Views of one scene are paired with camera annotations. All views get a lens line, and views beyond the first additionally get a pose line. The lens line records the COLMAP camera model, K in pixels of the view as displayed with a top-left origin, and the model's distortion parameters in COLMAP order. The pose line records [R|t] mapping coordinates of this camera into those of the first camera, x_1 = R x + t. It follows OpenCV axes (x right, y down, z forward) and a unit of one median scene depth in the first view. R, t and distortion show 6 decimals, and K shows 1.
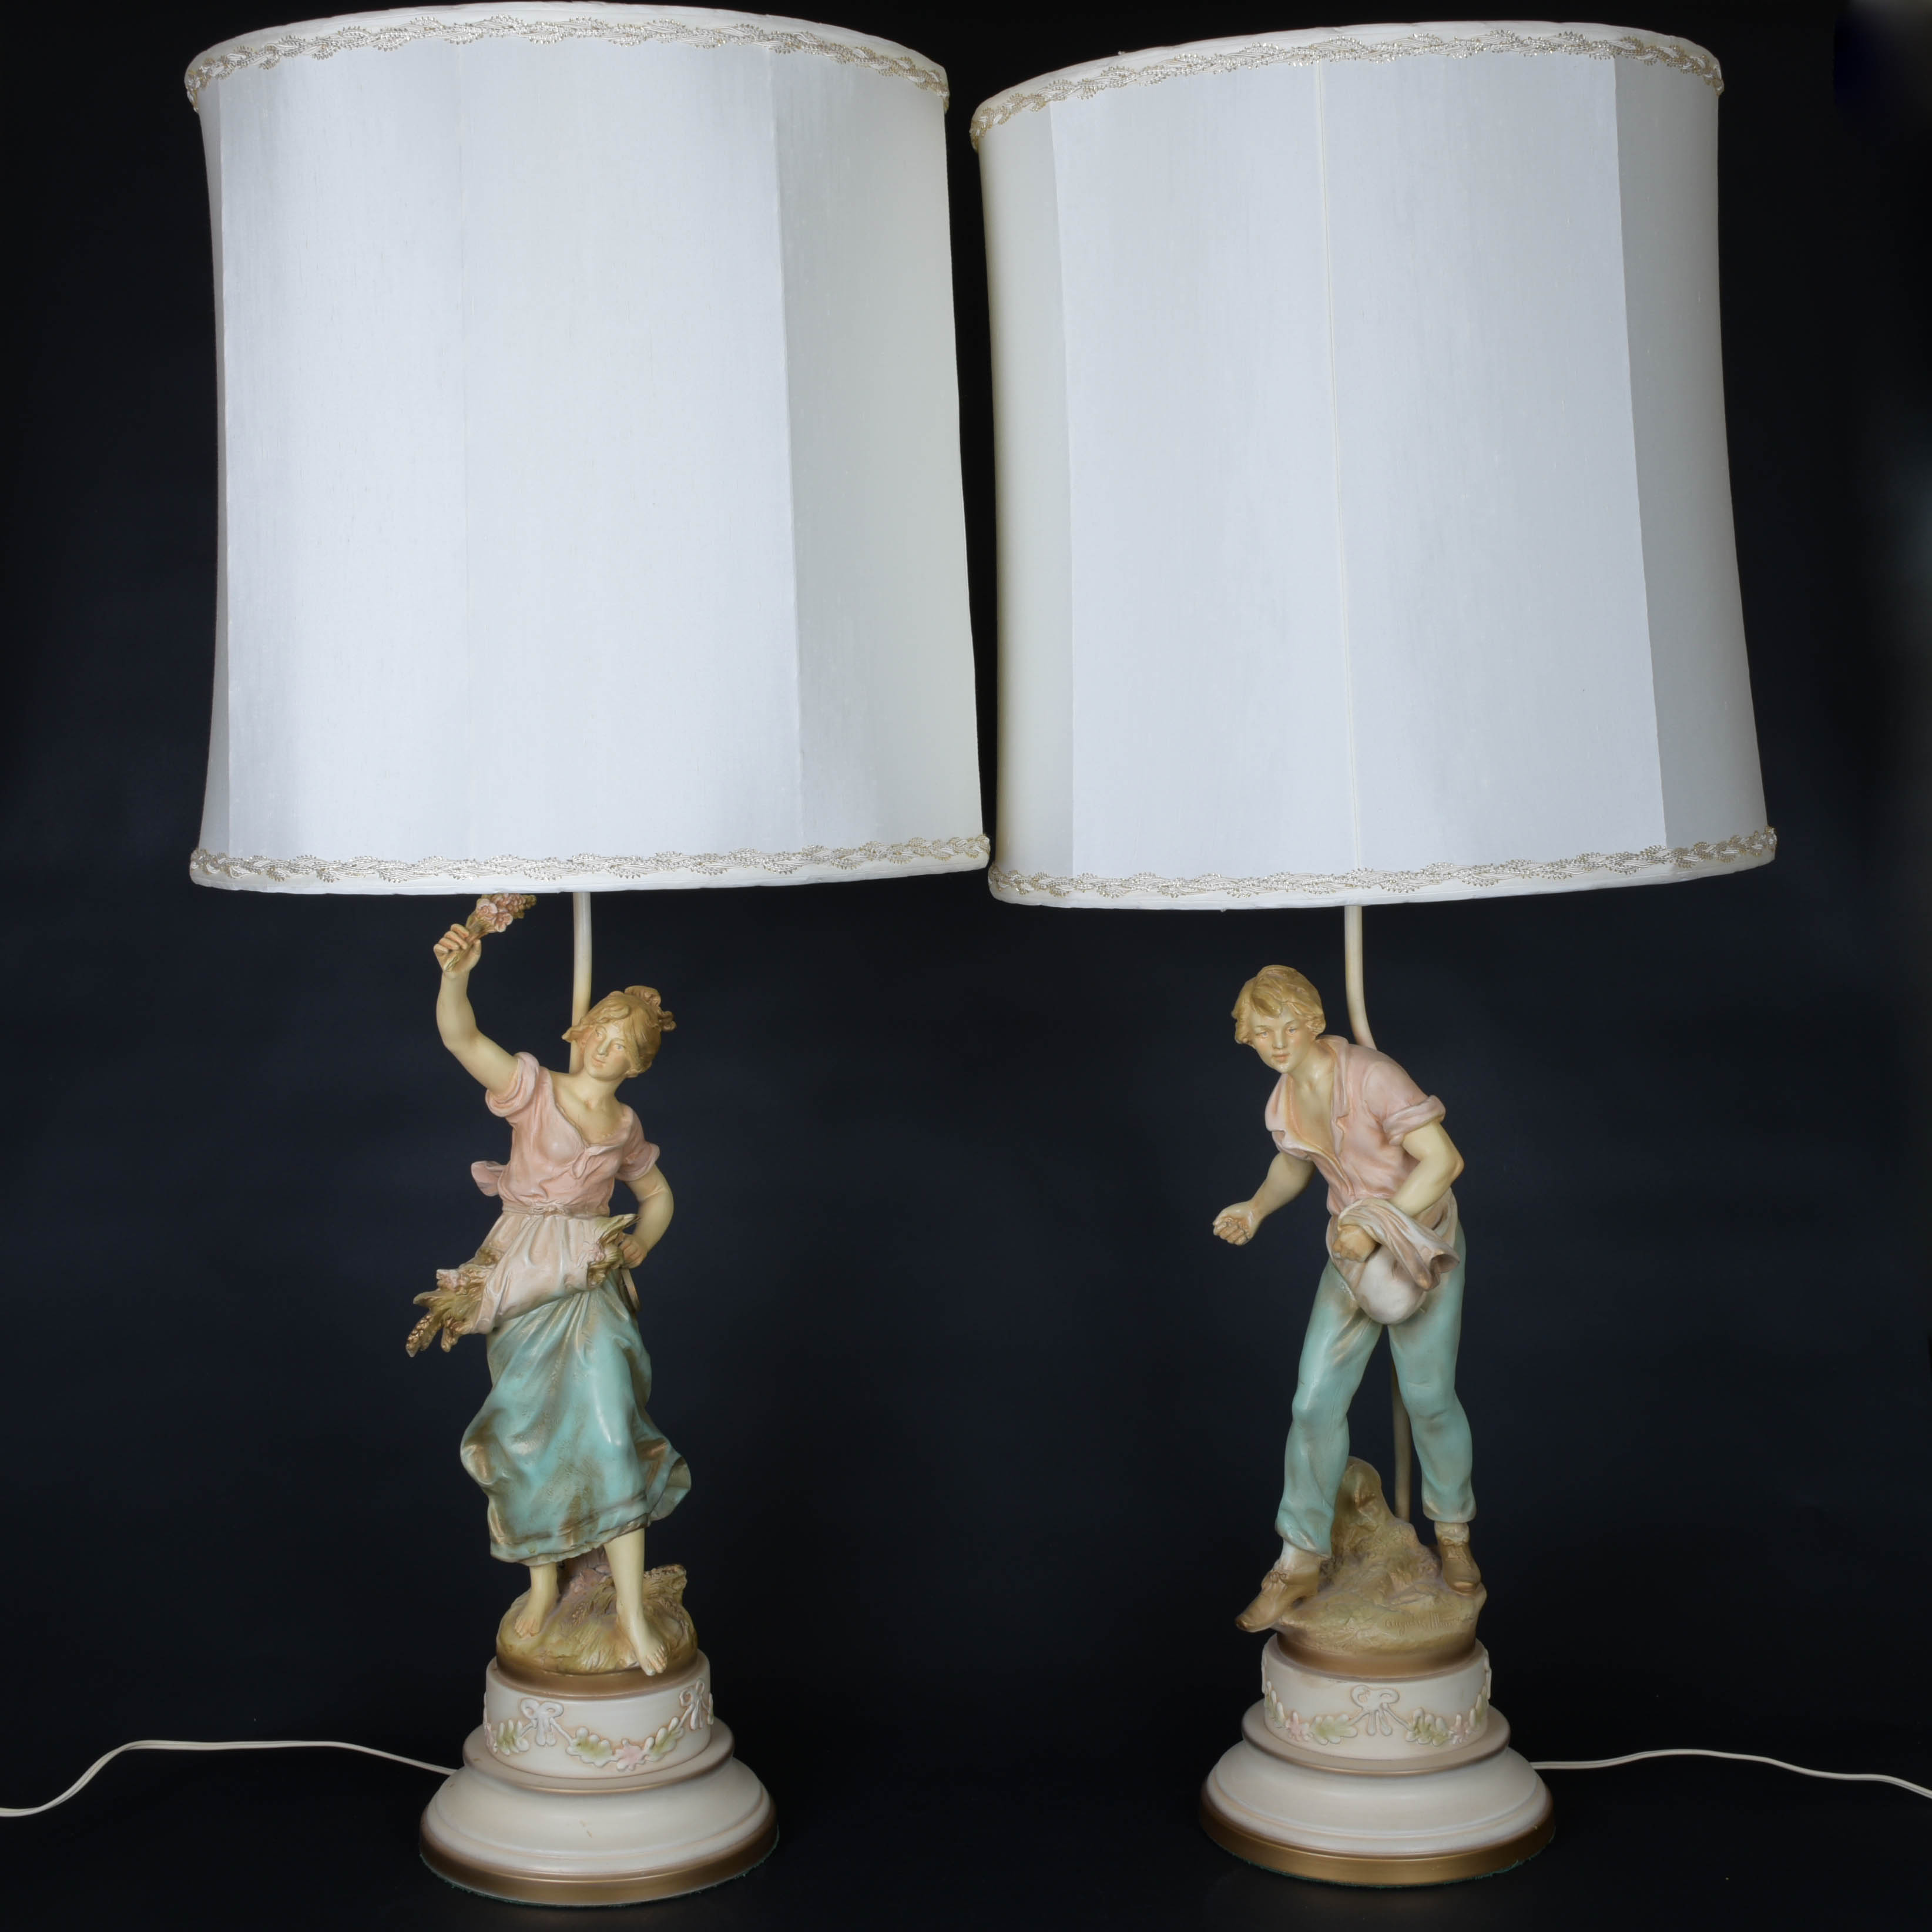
lens RADIAL K [[3267.4, 0, 965.8], [0, 3267.4, 962.5], [0, 0, 1]] dist [0.001981, 0.000000]
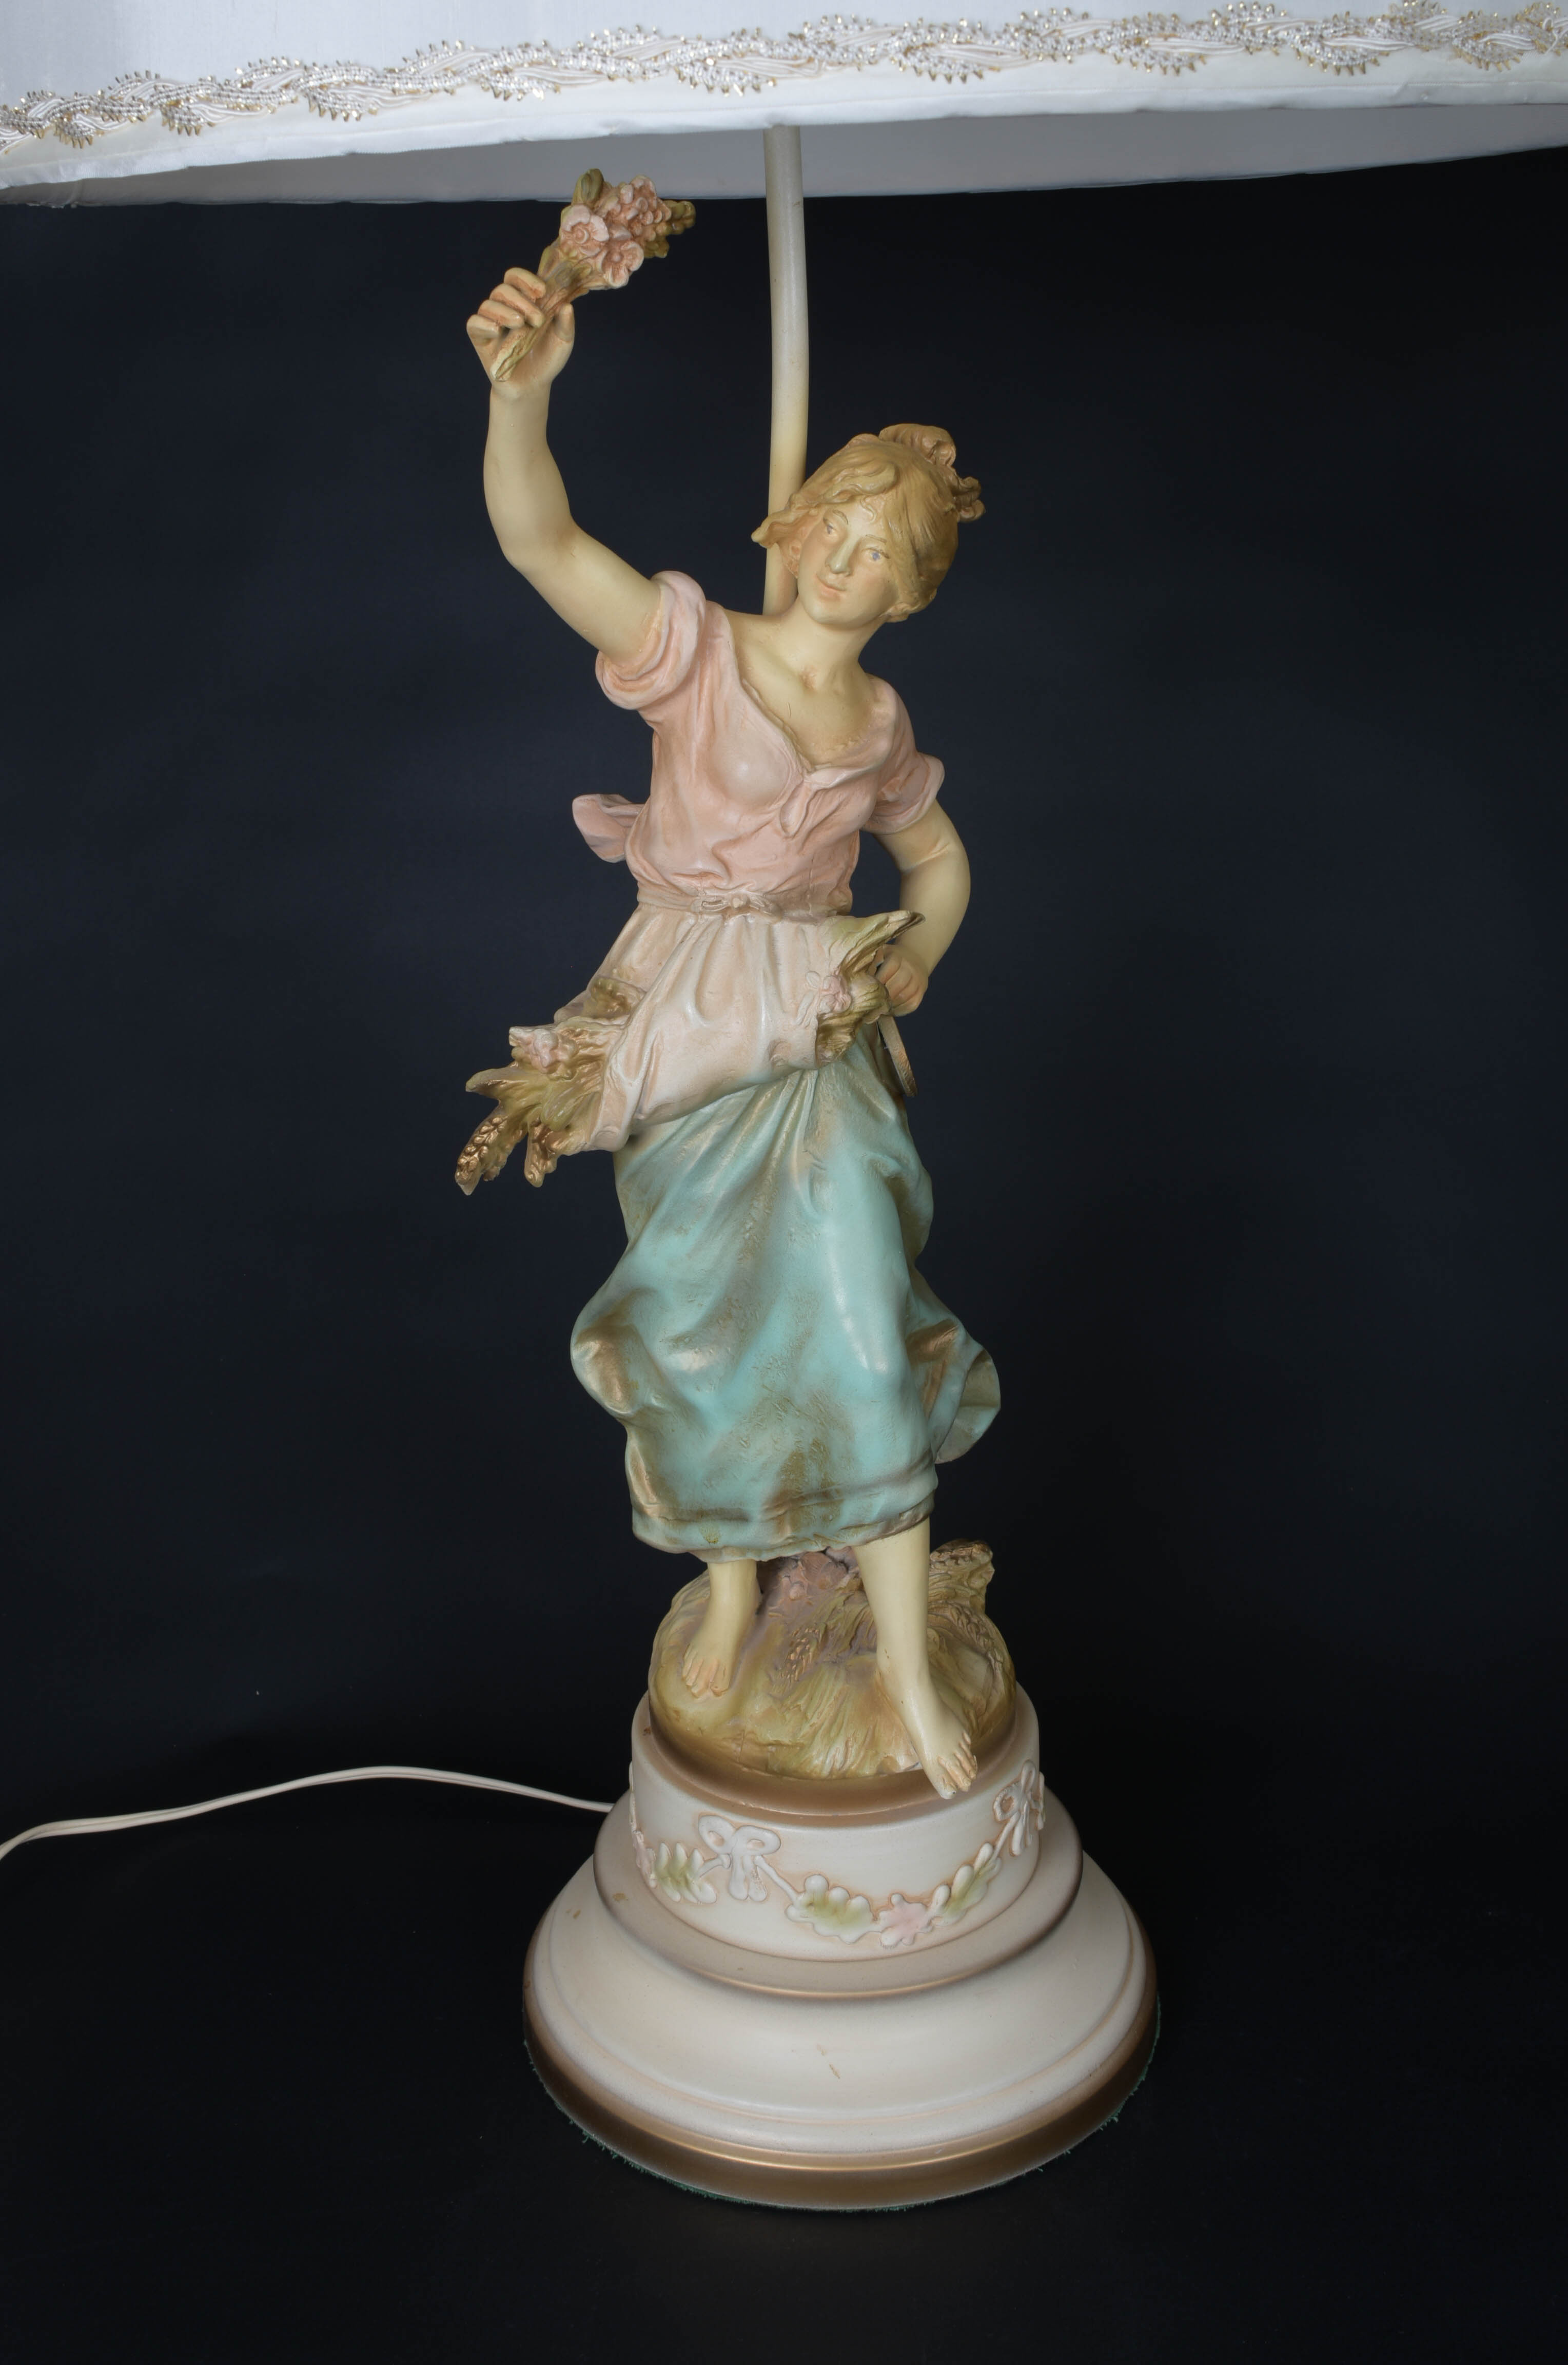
lens RADIAL K [[2801.1, 0, 772.9], [0, 2801.1, 1190.2], [0, 0, 1]] dist [0.030133, 0.000000]
pose [[0.996420, 0.001700, -0.084520, -0.086350], [0.018182, 0.972091, 0.233899, 0.019878], [0.082558, -0.234599, 0.968580, 0.586658]]
